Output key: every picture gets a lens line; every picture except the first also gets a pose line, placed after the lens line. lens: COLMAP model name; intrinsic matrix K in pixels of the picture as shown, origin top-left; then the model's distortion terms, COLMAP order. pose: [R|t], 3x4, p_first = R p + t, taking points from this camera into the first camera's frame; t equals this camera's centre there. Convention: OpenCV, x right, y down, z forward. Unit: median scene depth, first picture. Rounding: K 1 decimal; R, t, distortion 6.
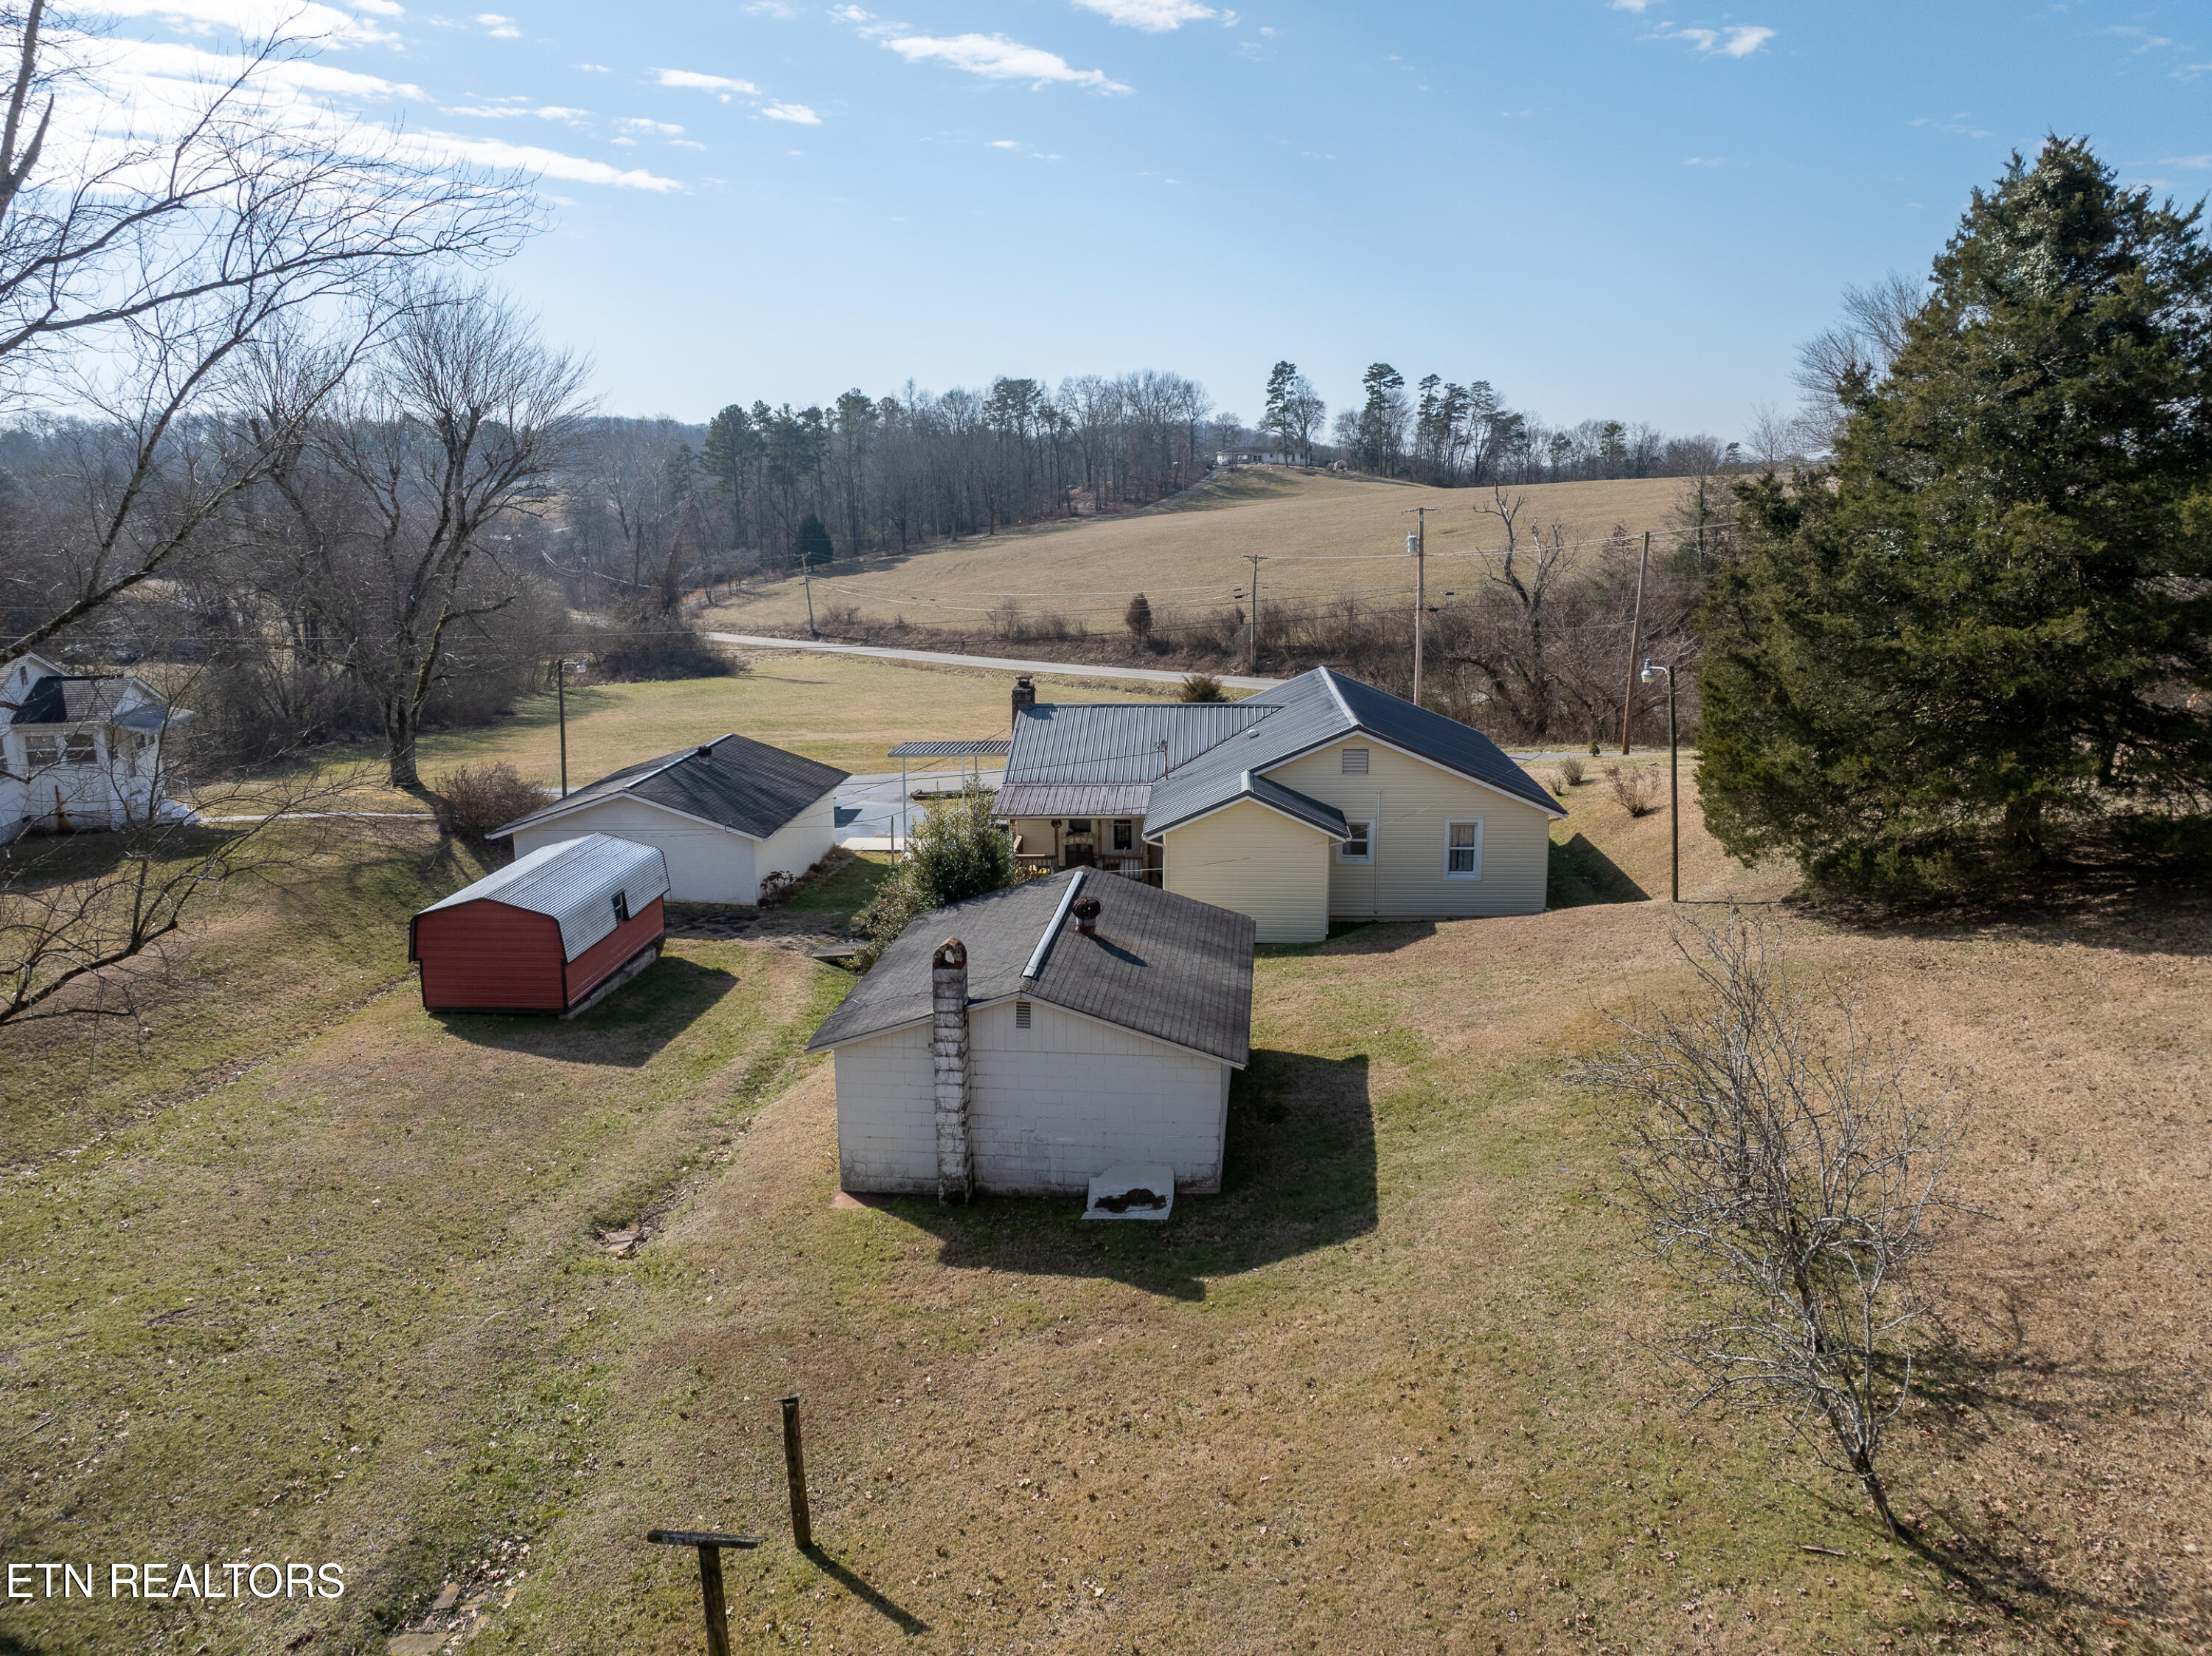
lens RADIAL K [[1574.8, 0, 1119.8], [0, 1574.8, 826.3], [0, 0, 1]] dist [-0.023265, -0.007407]
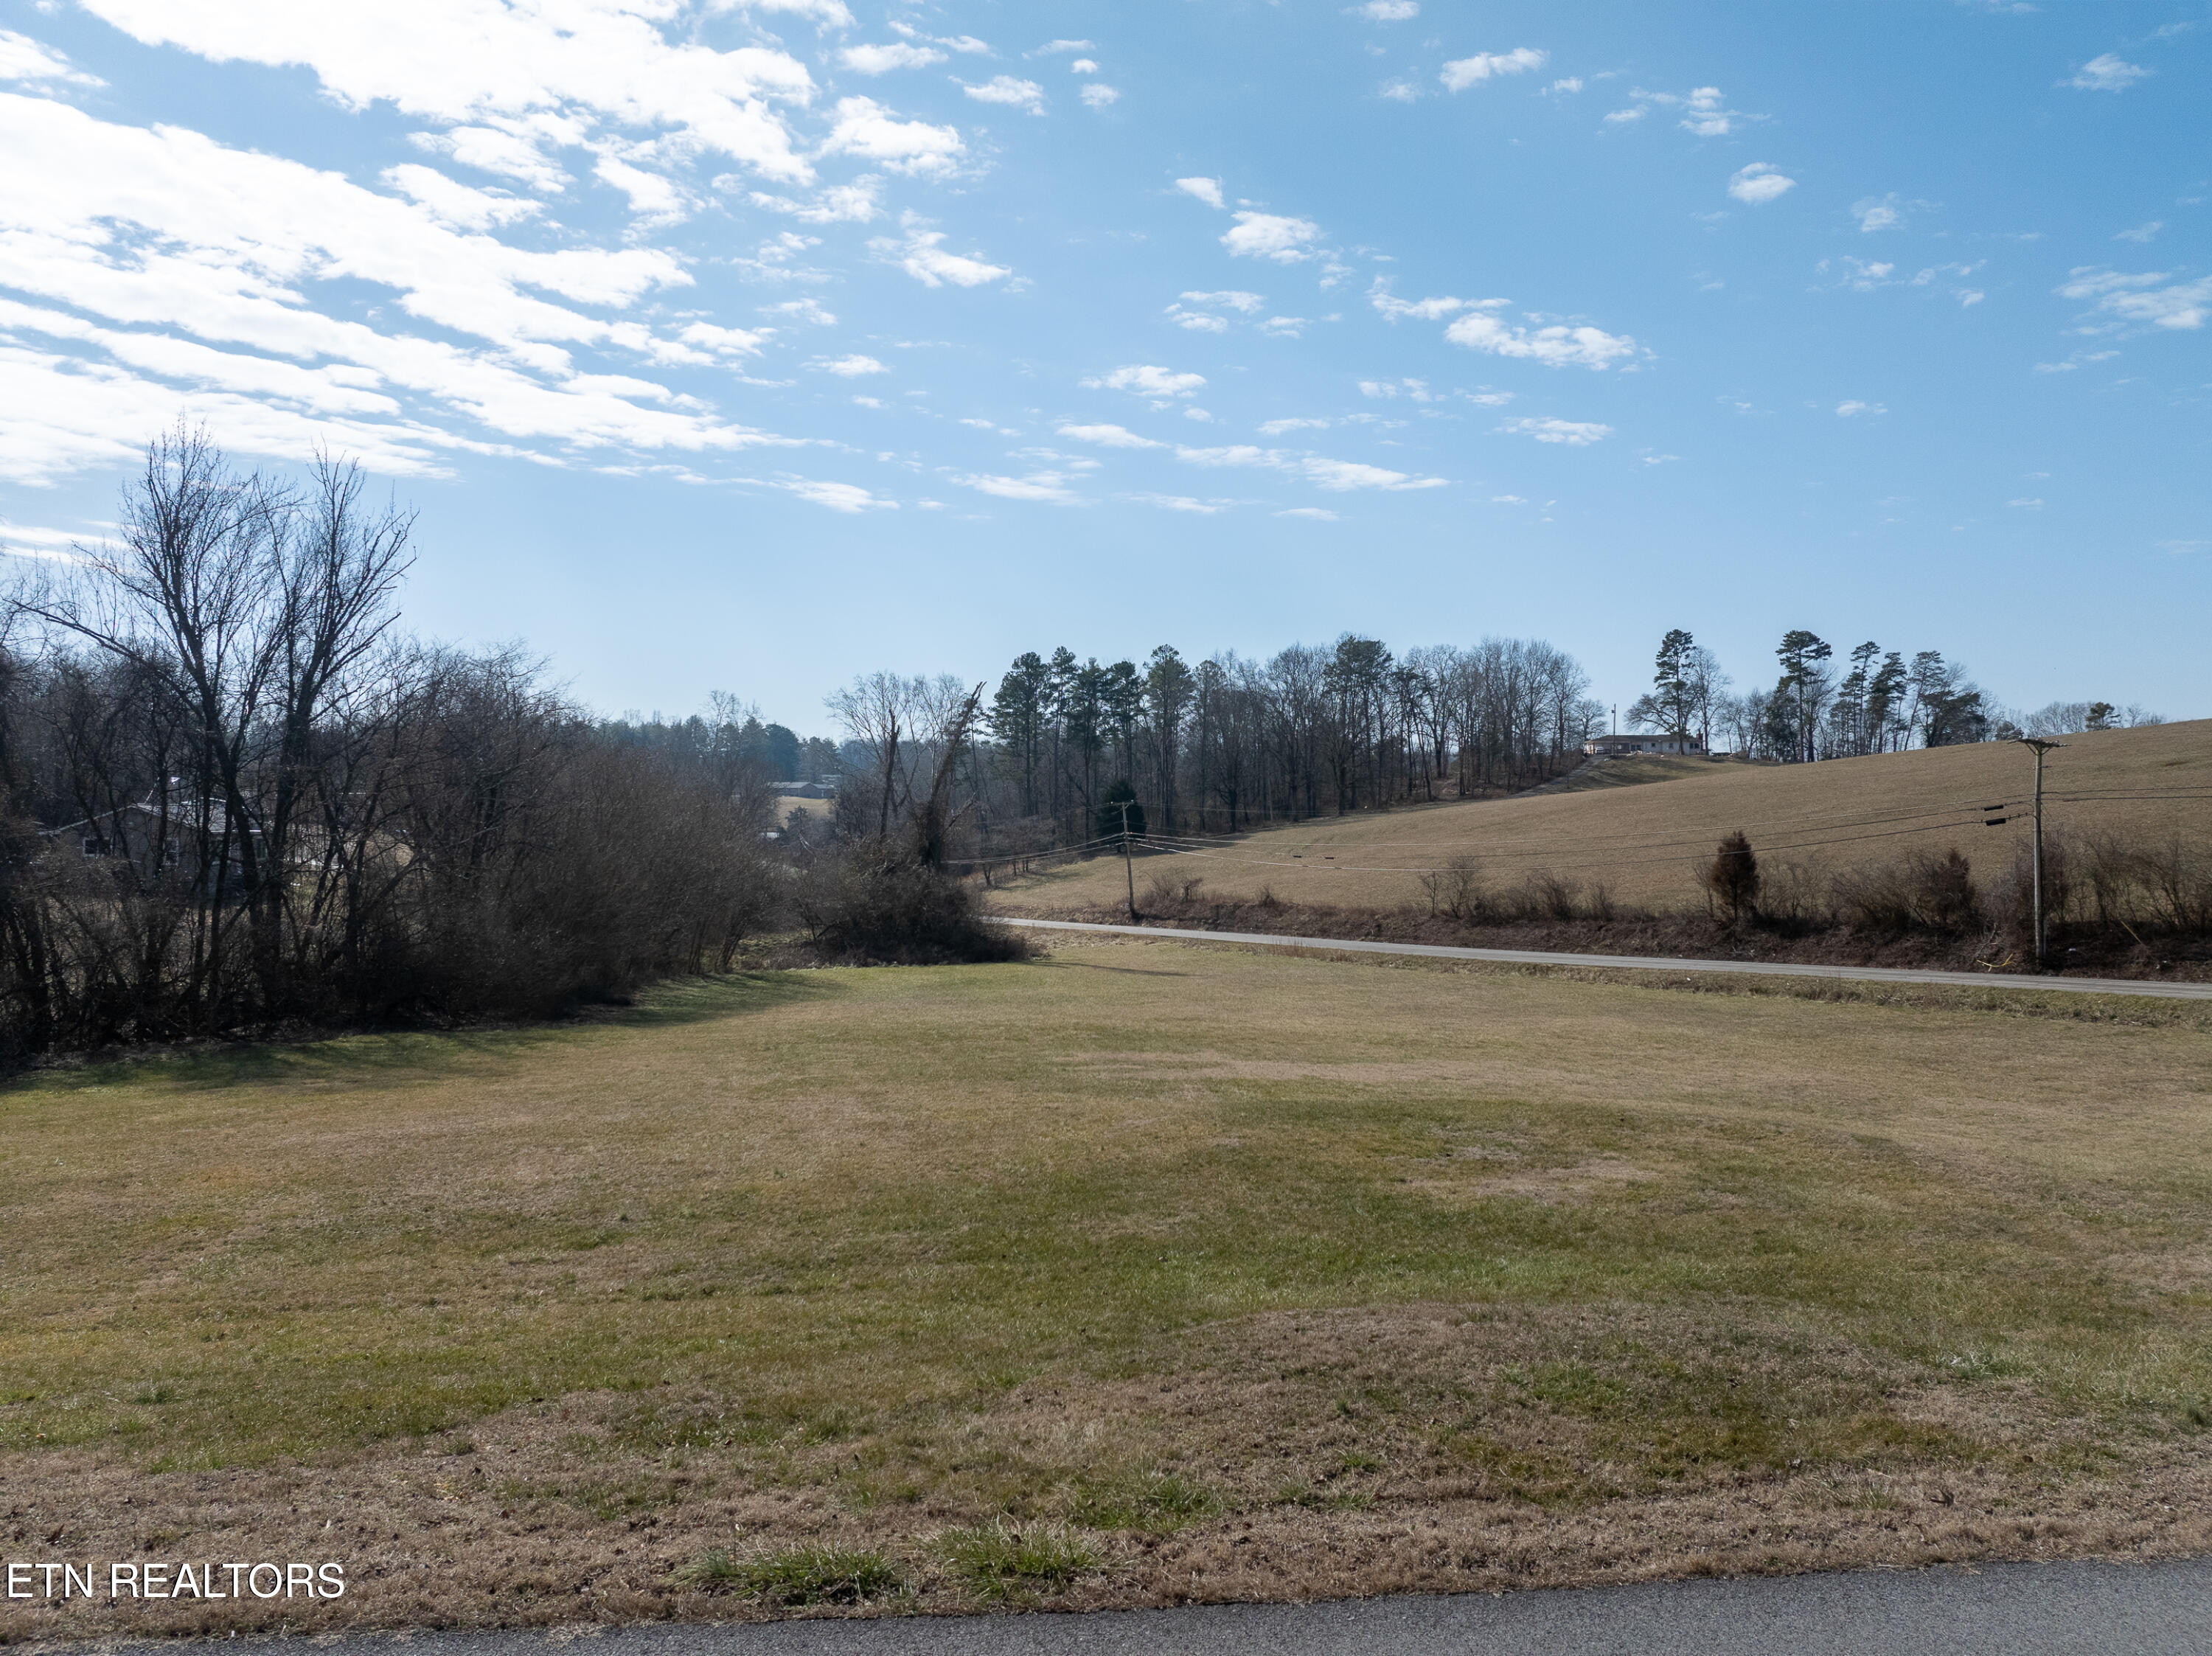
lens RADIAL K [[1574.8, 0, 1119.8], [0, 1574.8, 826.3], [0, 0, 1]] dist [-0.023265, -0.007407]
pose [[0.985797, 0.011208, -0.167570, -0.060450], [-0.046116, 0.977482, -0.205919, -0.012925], [0.161488, 0.210721, 0.964115, 0.229852]]
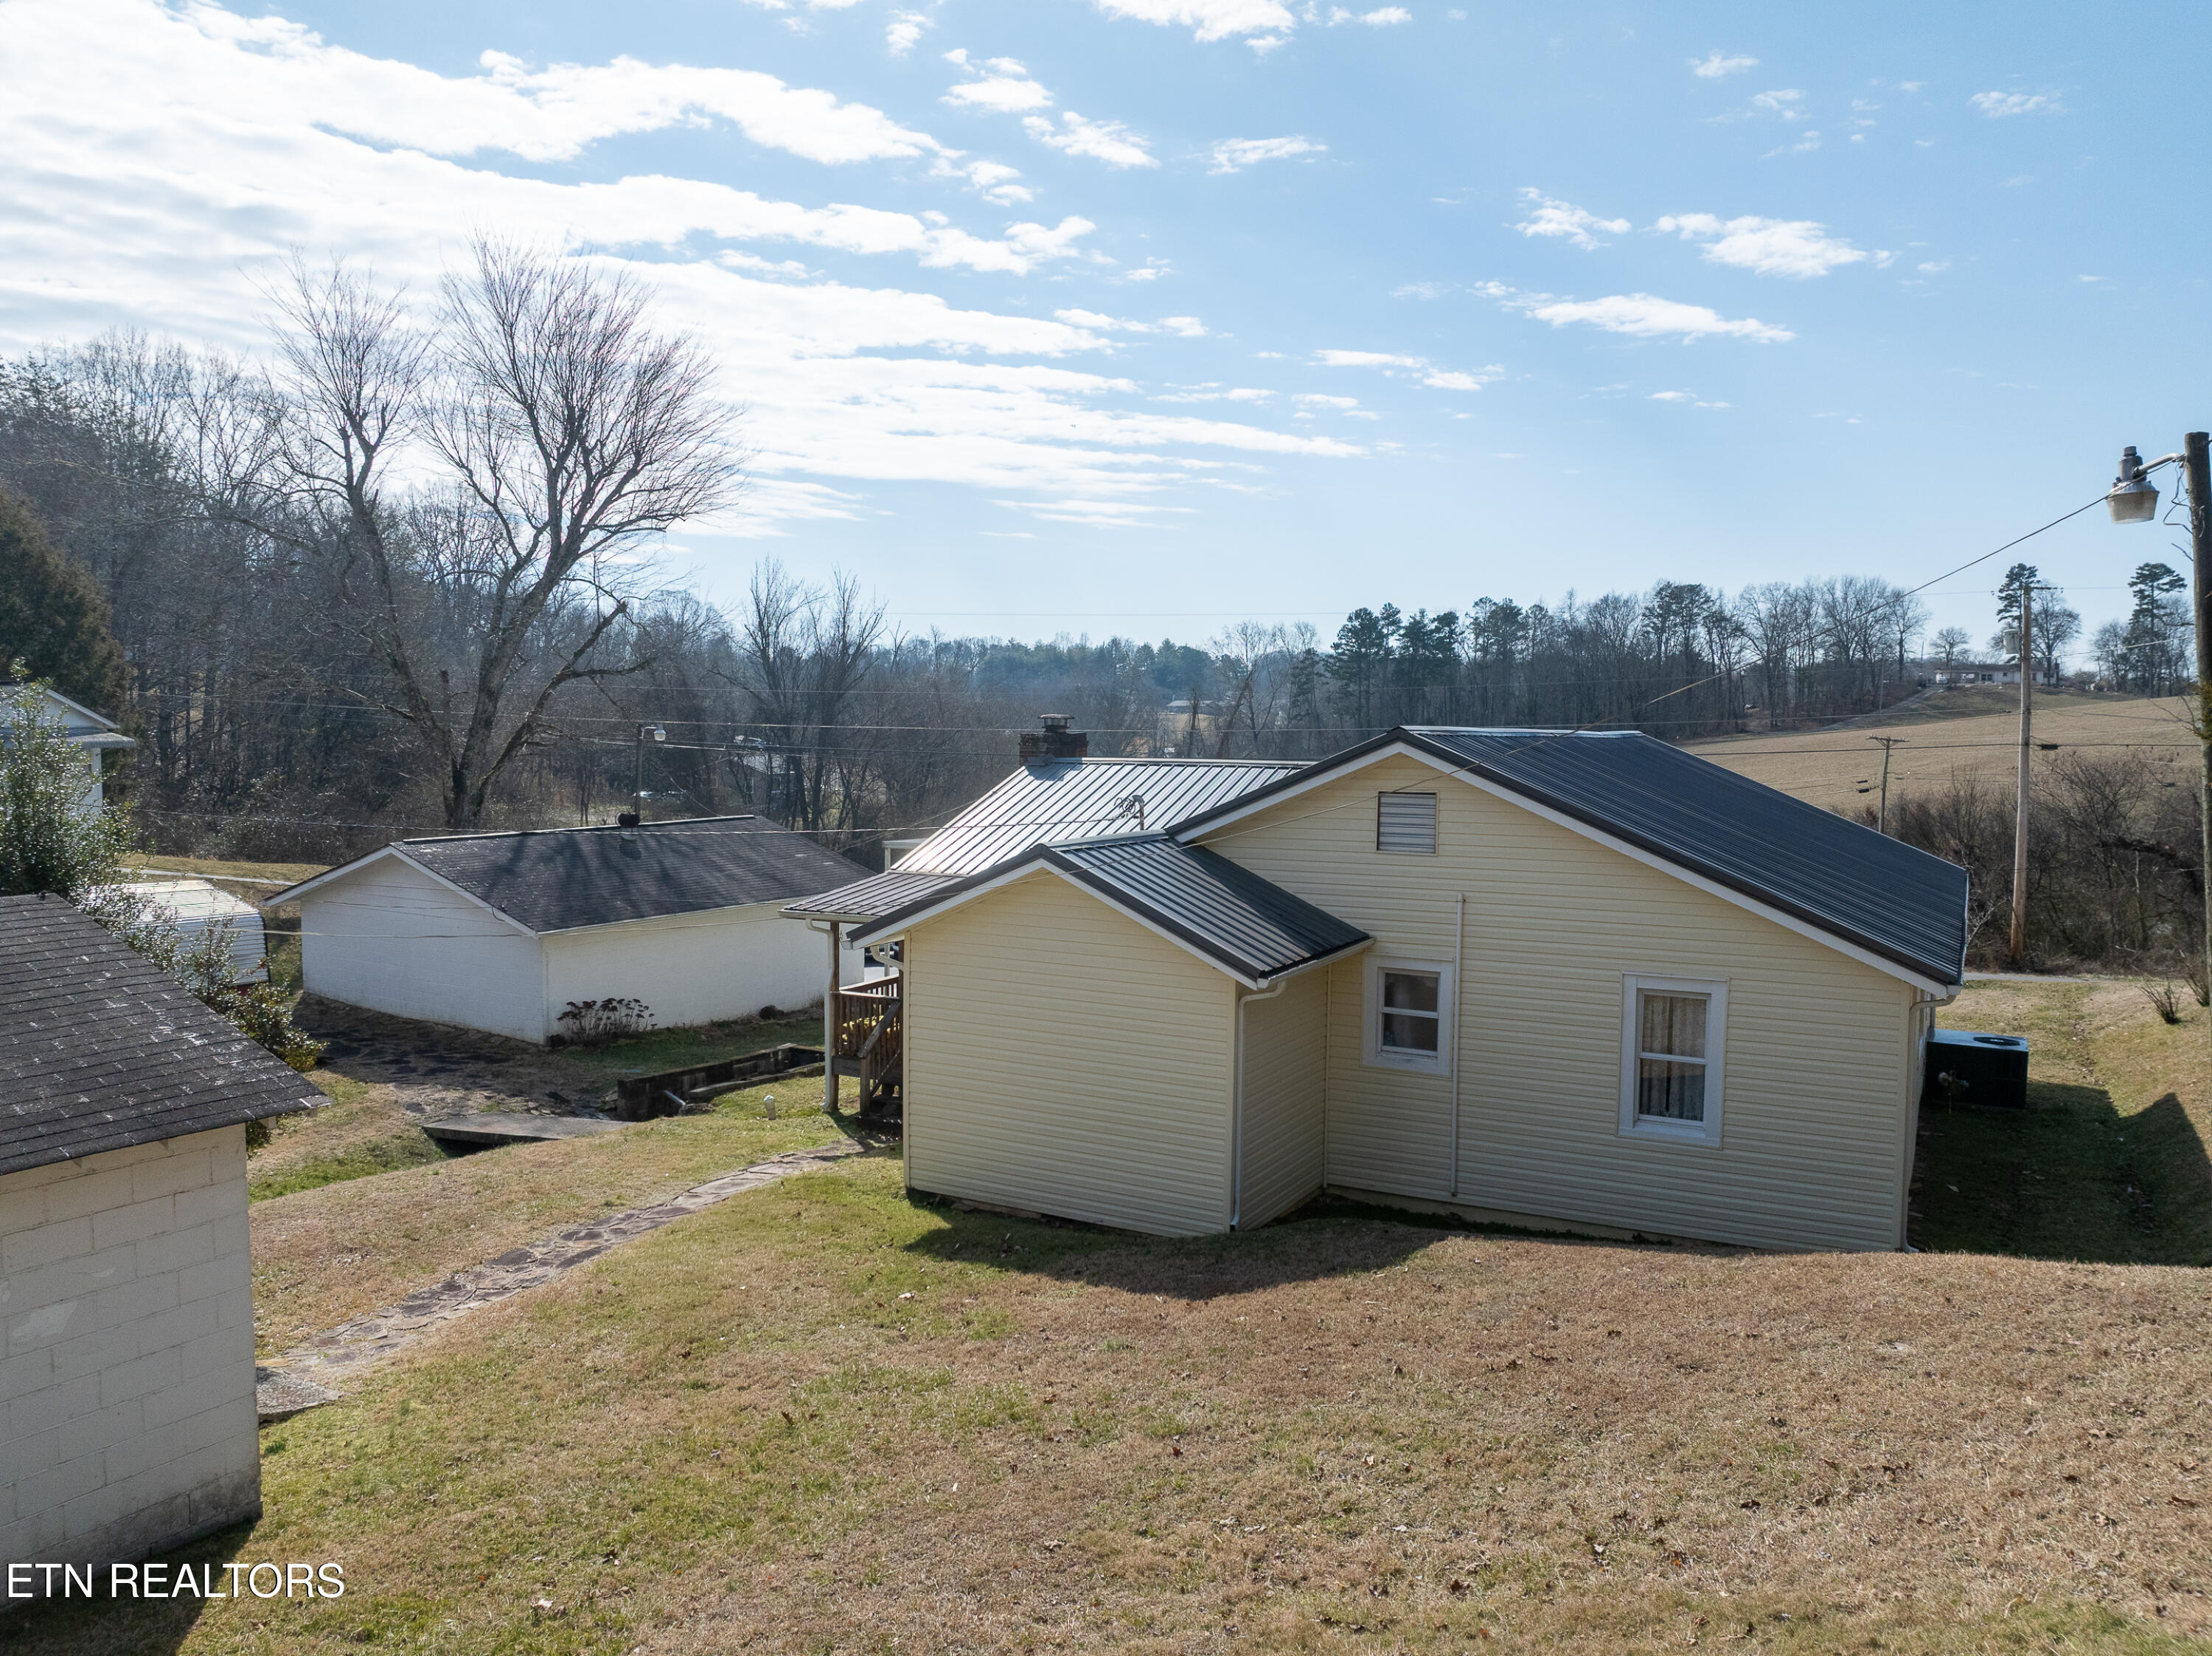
lens RADIAL K [[1574.8, 0, 1119.8], [0, 1574.8, 826.3], [0, 0, 1]] dist [-0.023265, -0.007407]
pose [[0.904409, 0.043546, -0.424439, 0.036077], [-0.106246, 0.986428, -0.125189, 0.002912], [0.413227, 0.158317, 0.896760, 0.082605]]
